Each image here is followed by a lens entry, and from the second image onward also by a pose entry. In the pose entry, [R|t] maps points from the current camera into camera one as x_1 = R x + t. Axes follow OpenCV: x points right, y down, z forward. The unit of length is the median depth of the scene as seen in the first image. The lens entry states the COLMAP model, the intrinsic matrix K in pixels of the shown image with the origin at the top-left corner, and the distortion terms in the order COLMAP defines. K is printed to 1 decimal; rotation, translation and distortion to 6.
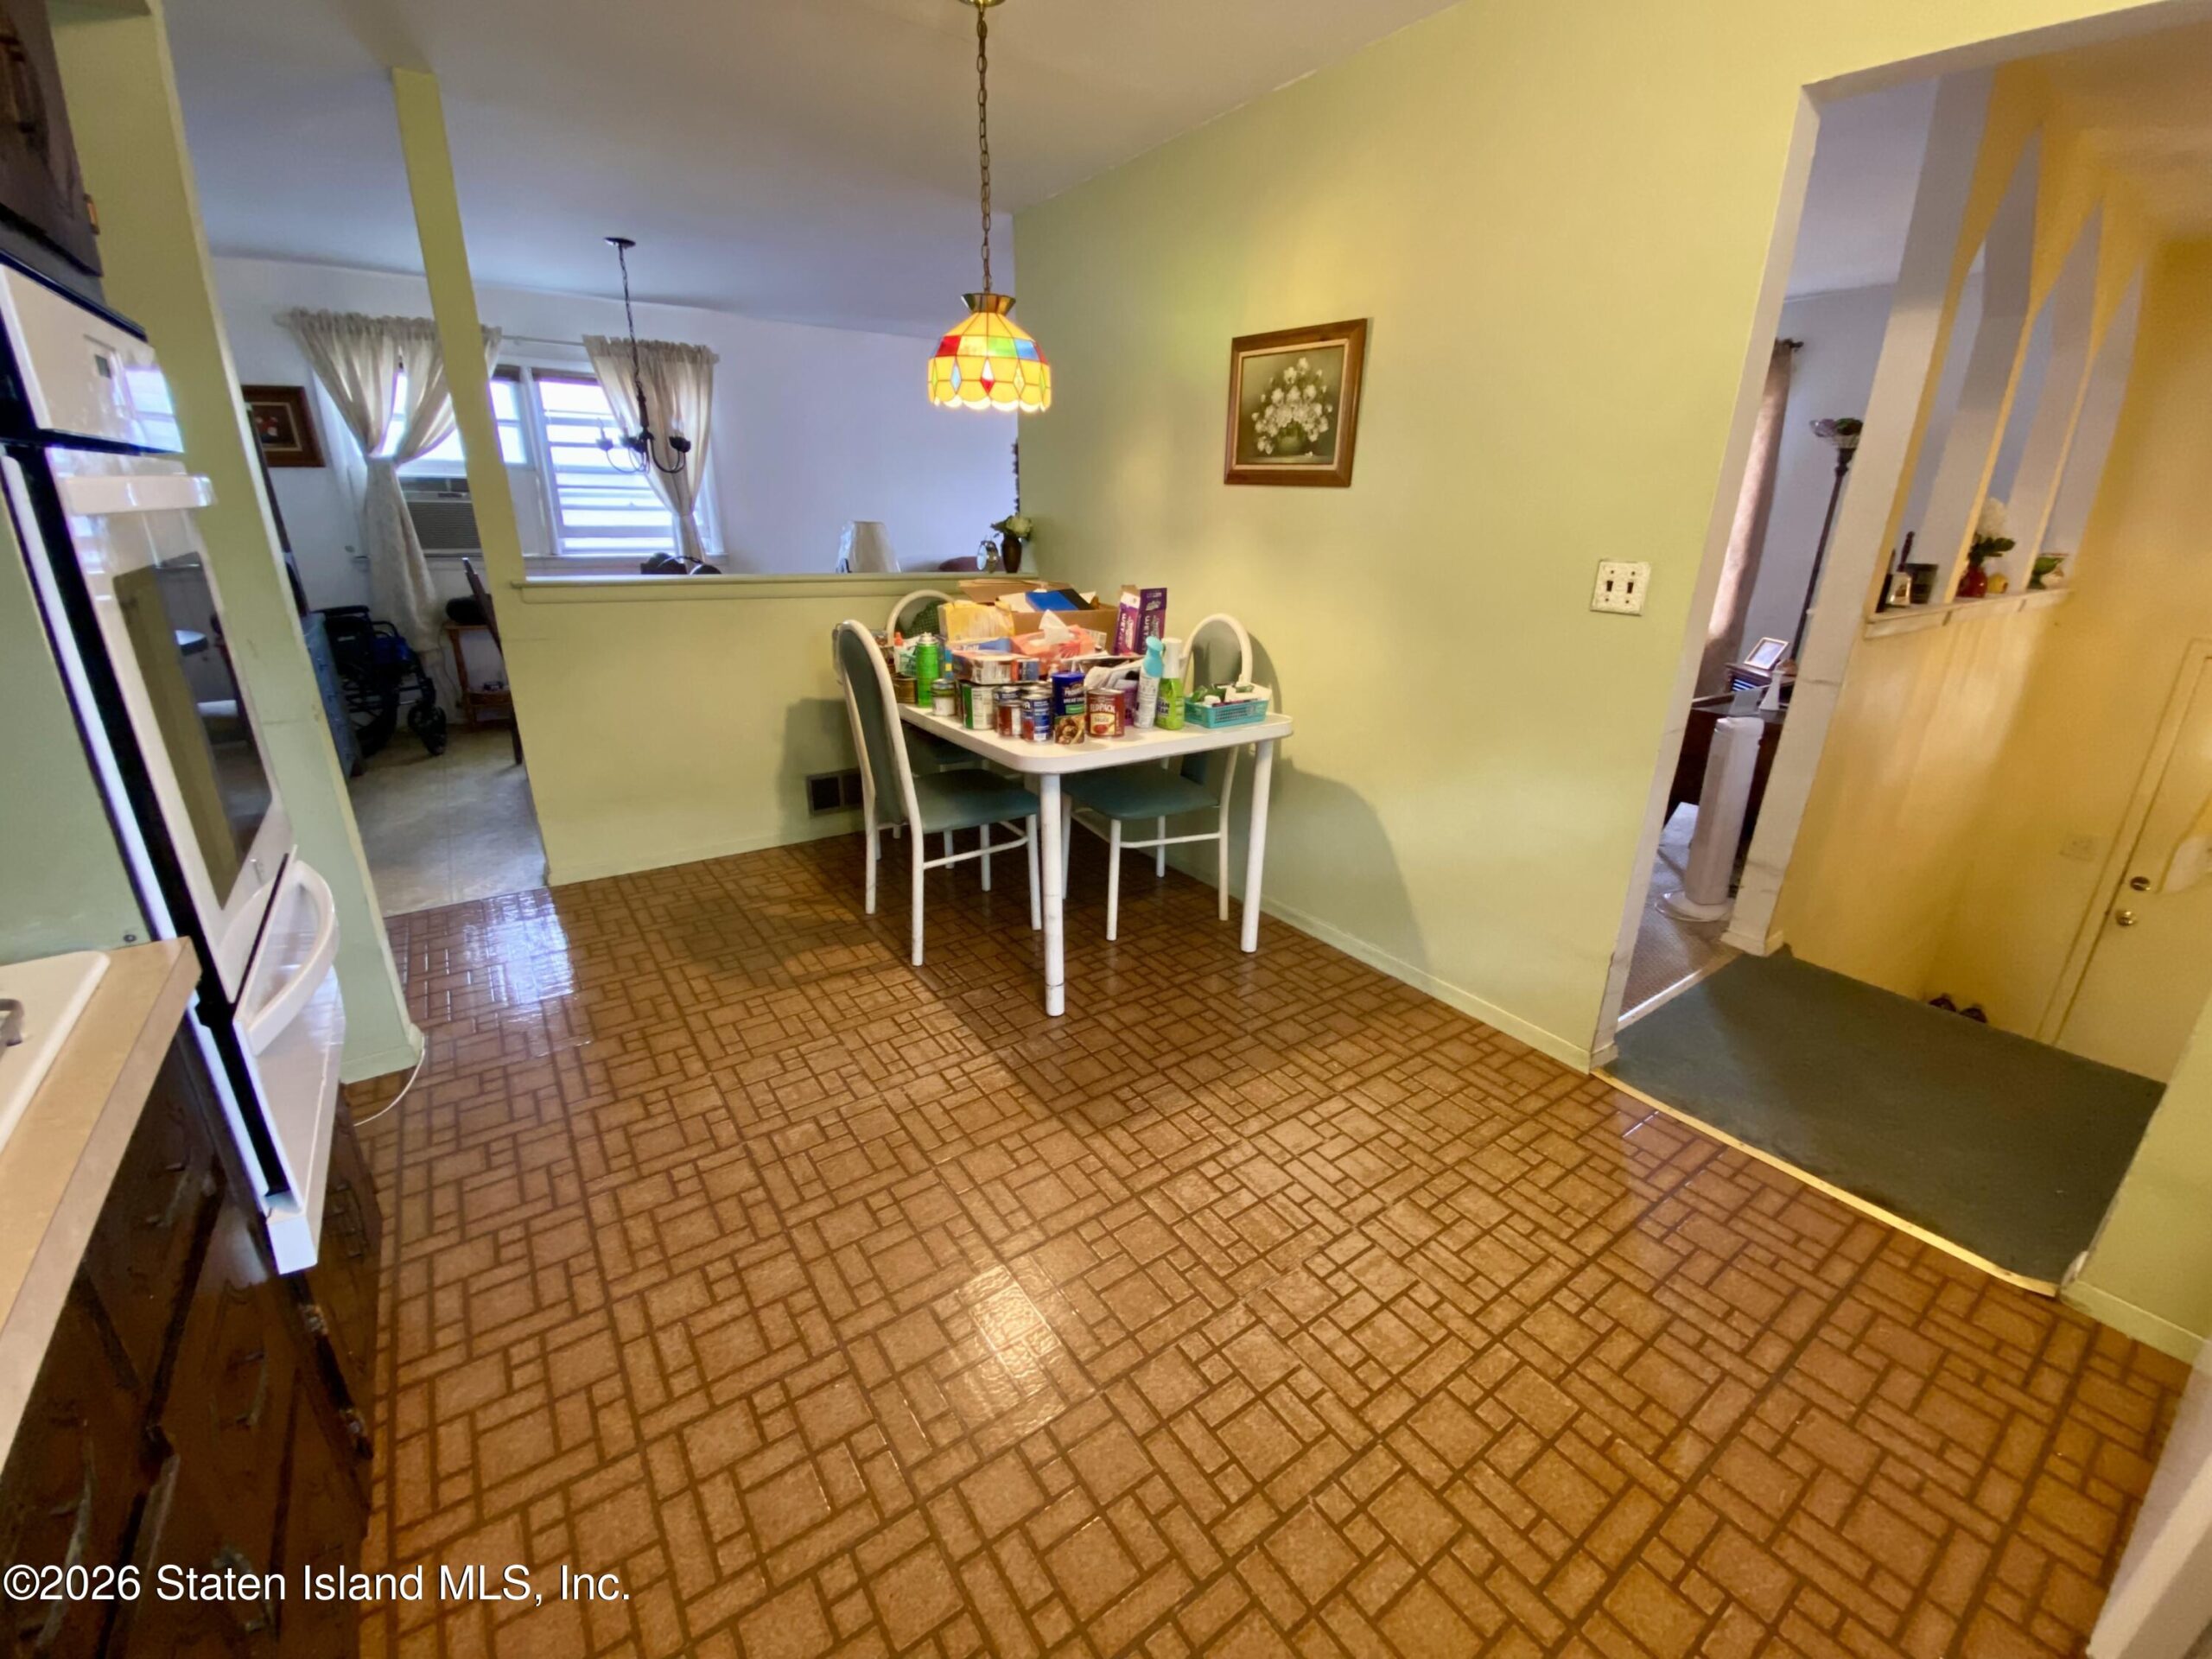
lens RADIAL K [[915.5, 0, 1101.9], [0, 915.5, 823.3], [0, 0, 1]] dist [-0.007917, -0.004376]
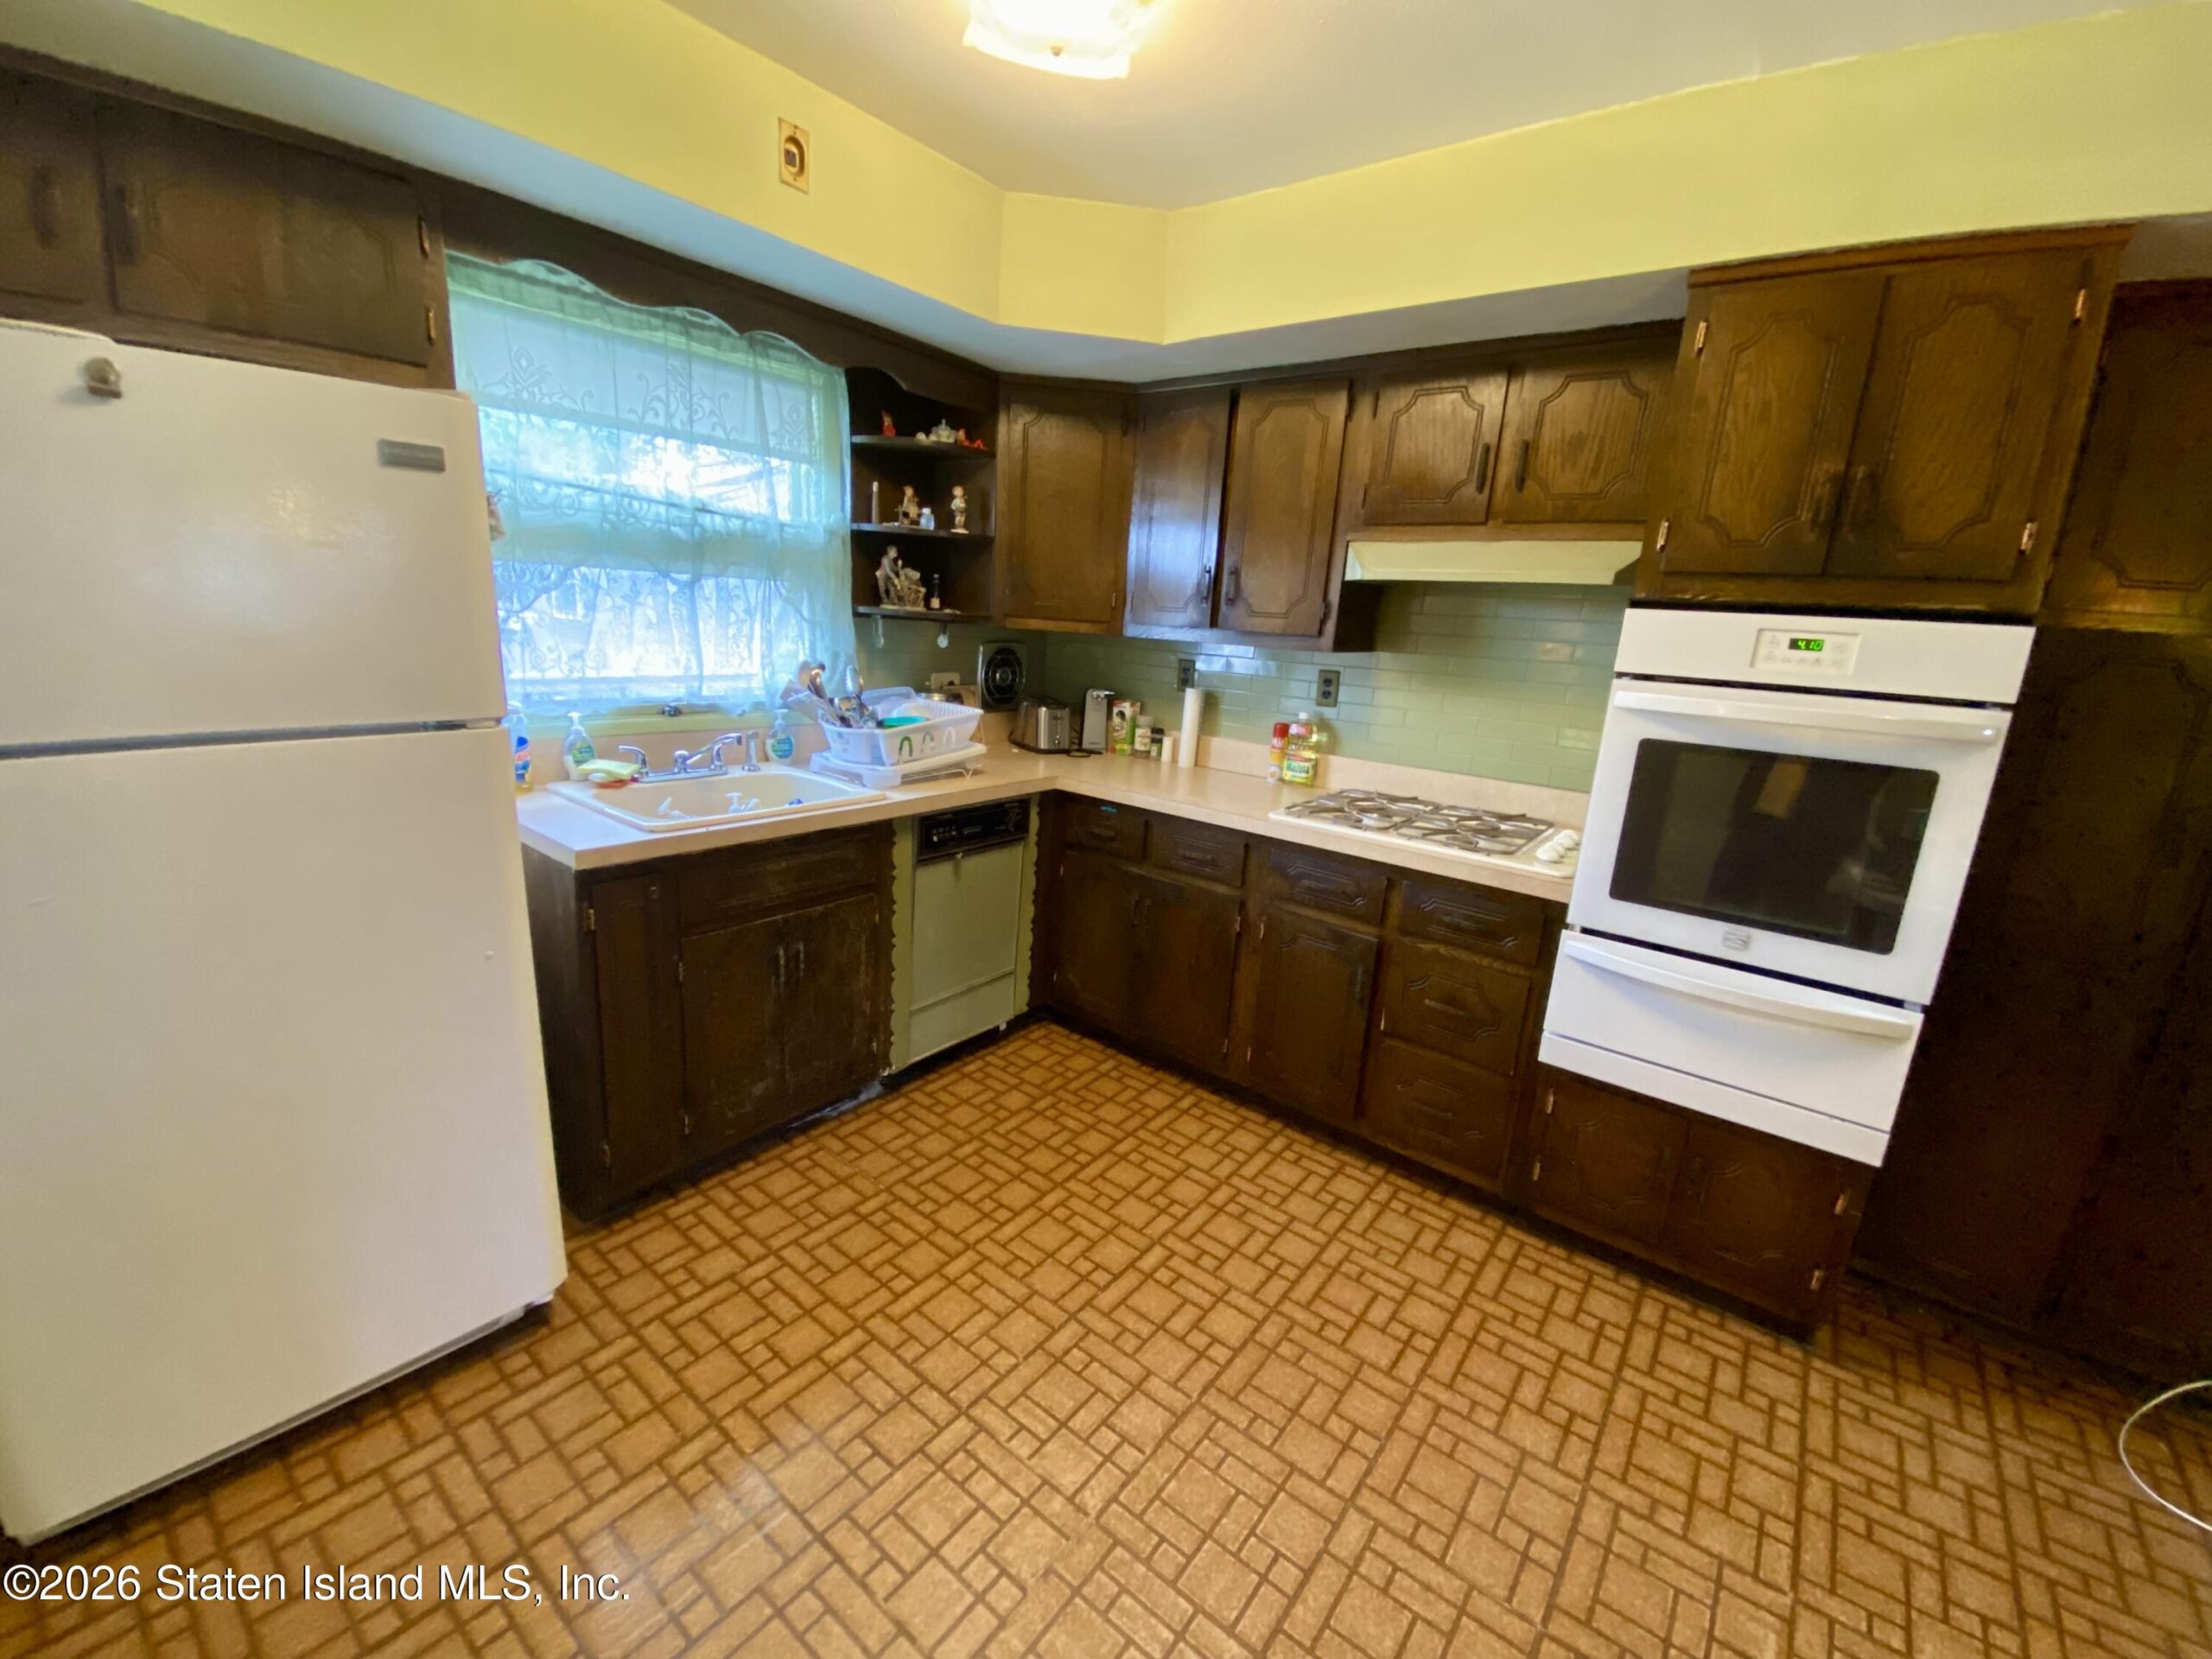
lens RADIAL K [[915.5, 0, 1111.0], [0, 915.5, 833.9], [0, 0, 1]] dist [-0.007917, -0.004376]
pose [[-0.955066, -0.004689, -0.296355, 0.447748], [-0.166460, 0.835778, 0.523227, -0.584289], [0.245234, 0.549047, -0.799004, 1.486356]]
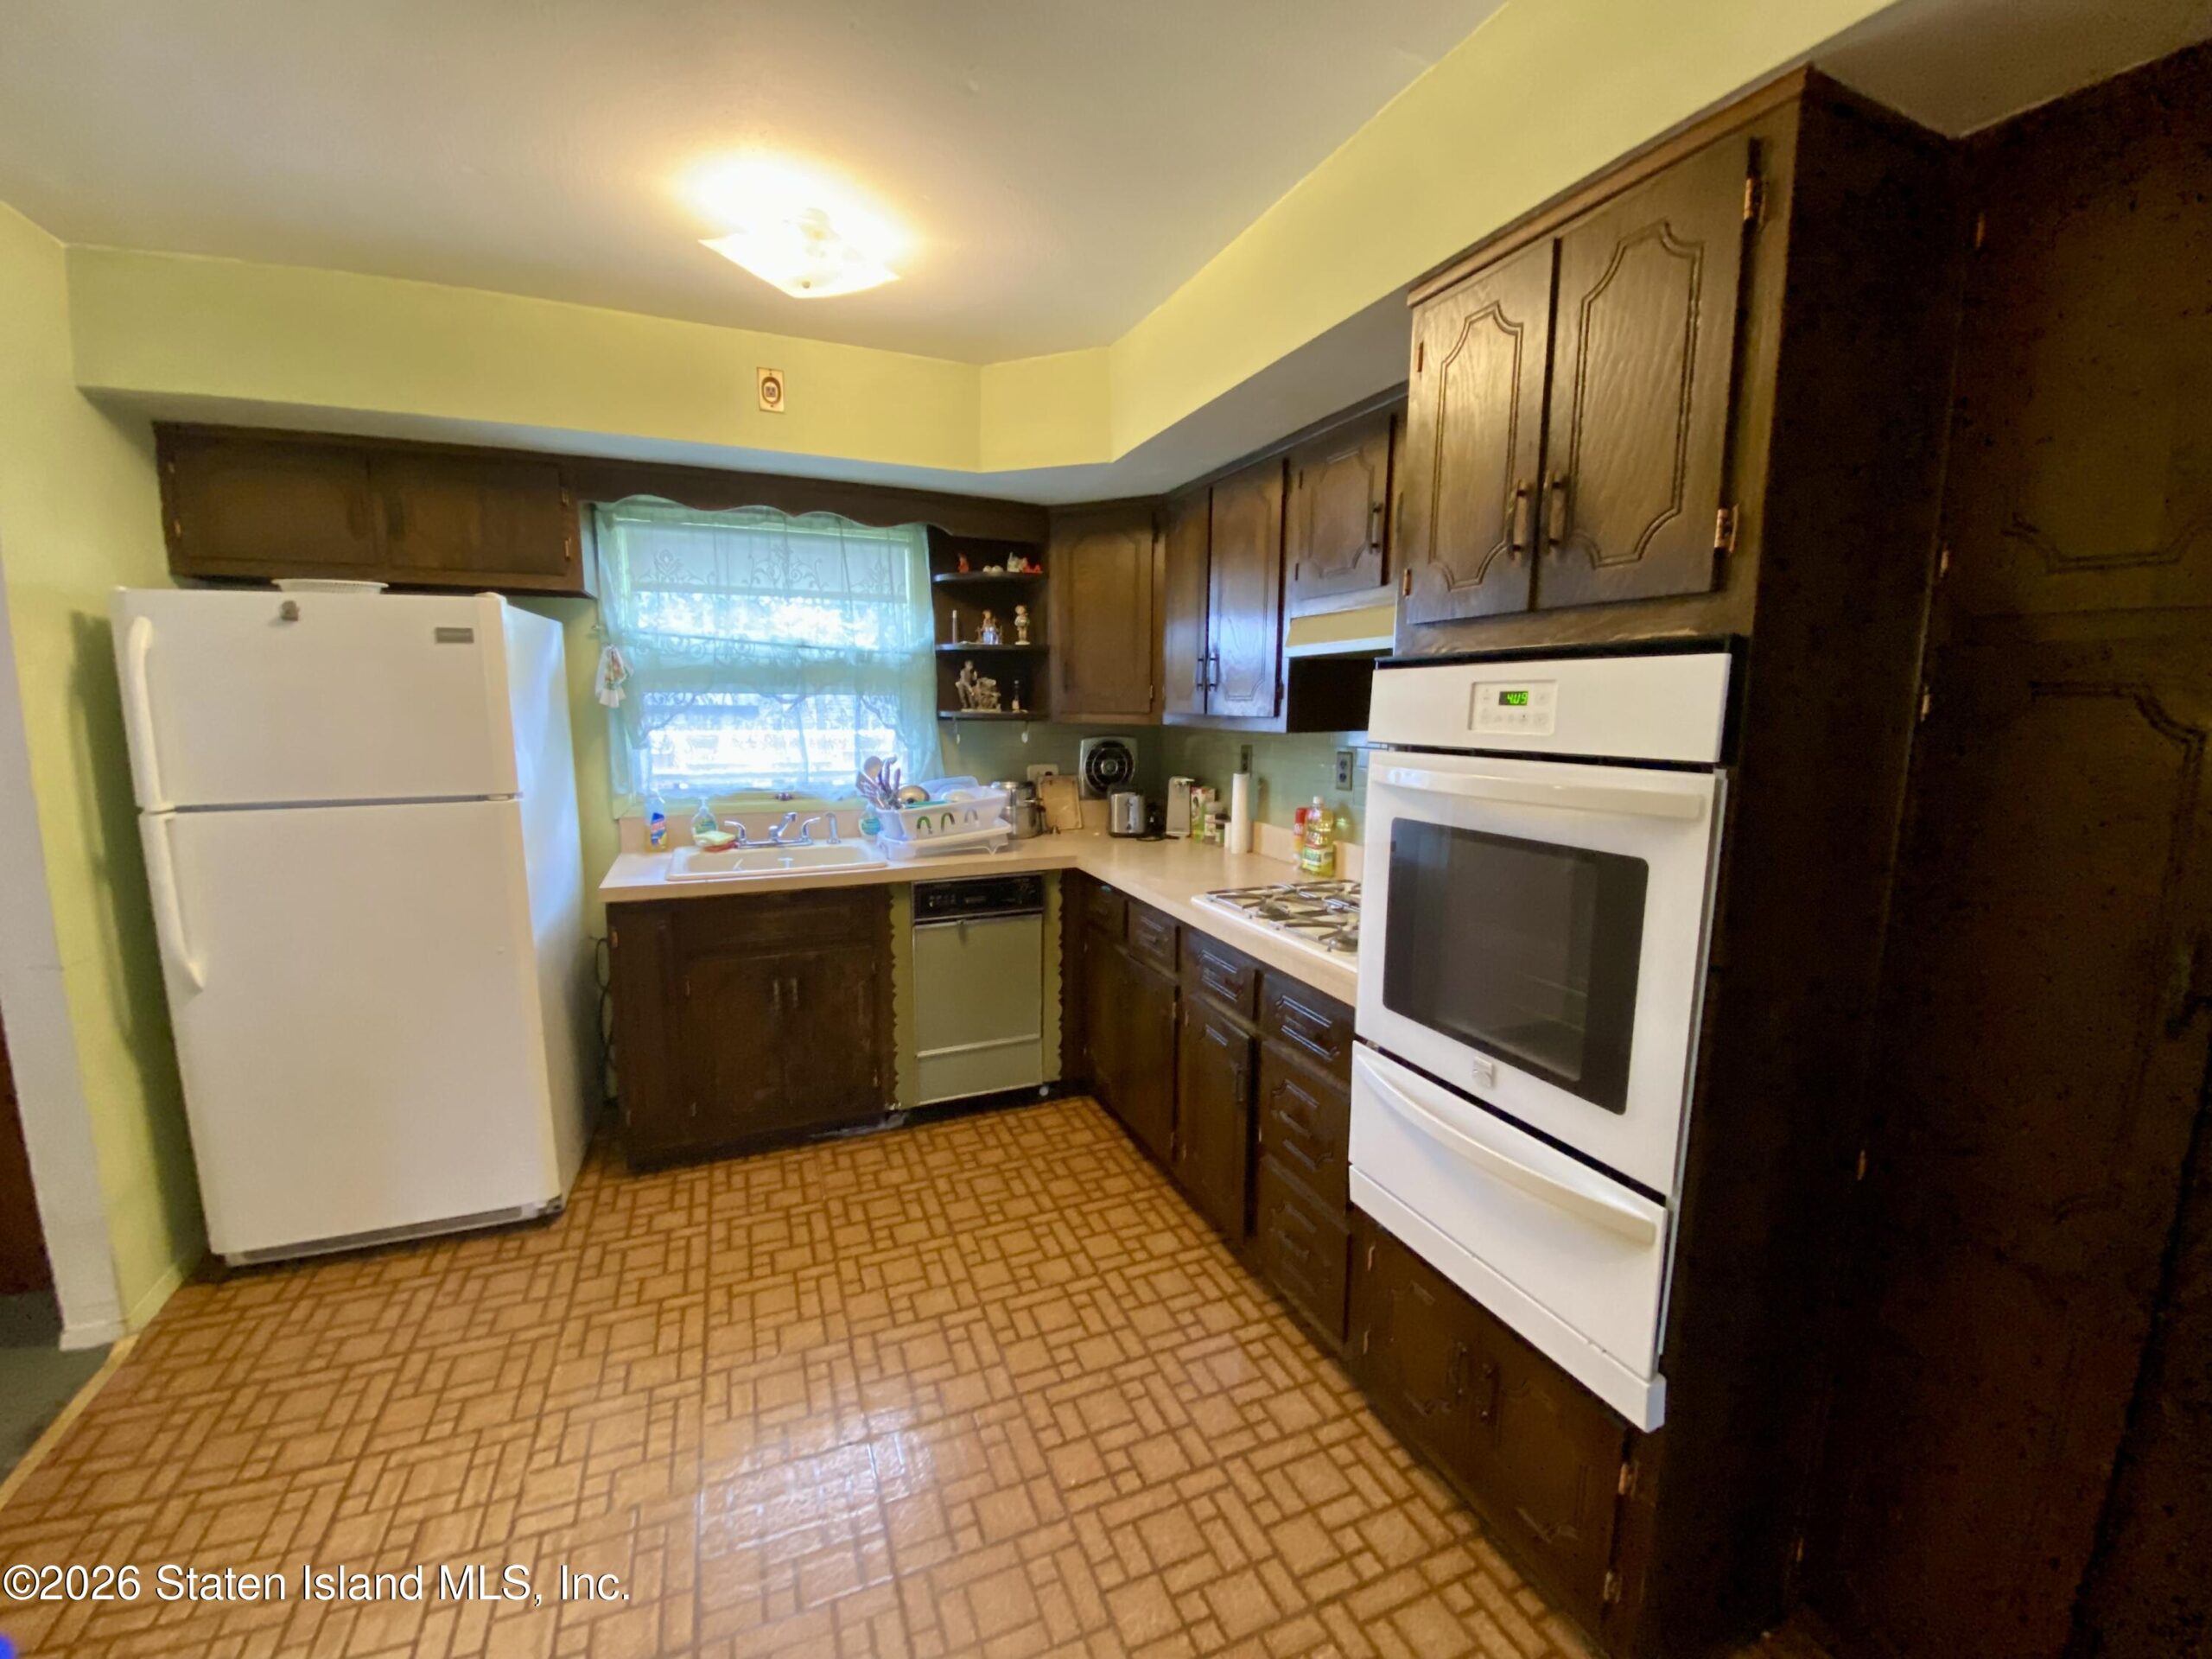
lens RADIAL K [[915.5, 0, 1092.6], [0, 915.5, 816.4], [0, 0, 1]] dist [-0.007917, -0.004376]
pose [[-0.973495, -0.048809, 0.223441, -0.524131], [0.056756, 0.894847, 0.442750, -0.654153], [-0.221556, 0.443697, -0.868358, 1.598981]]
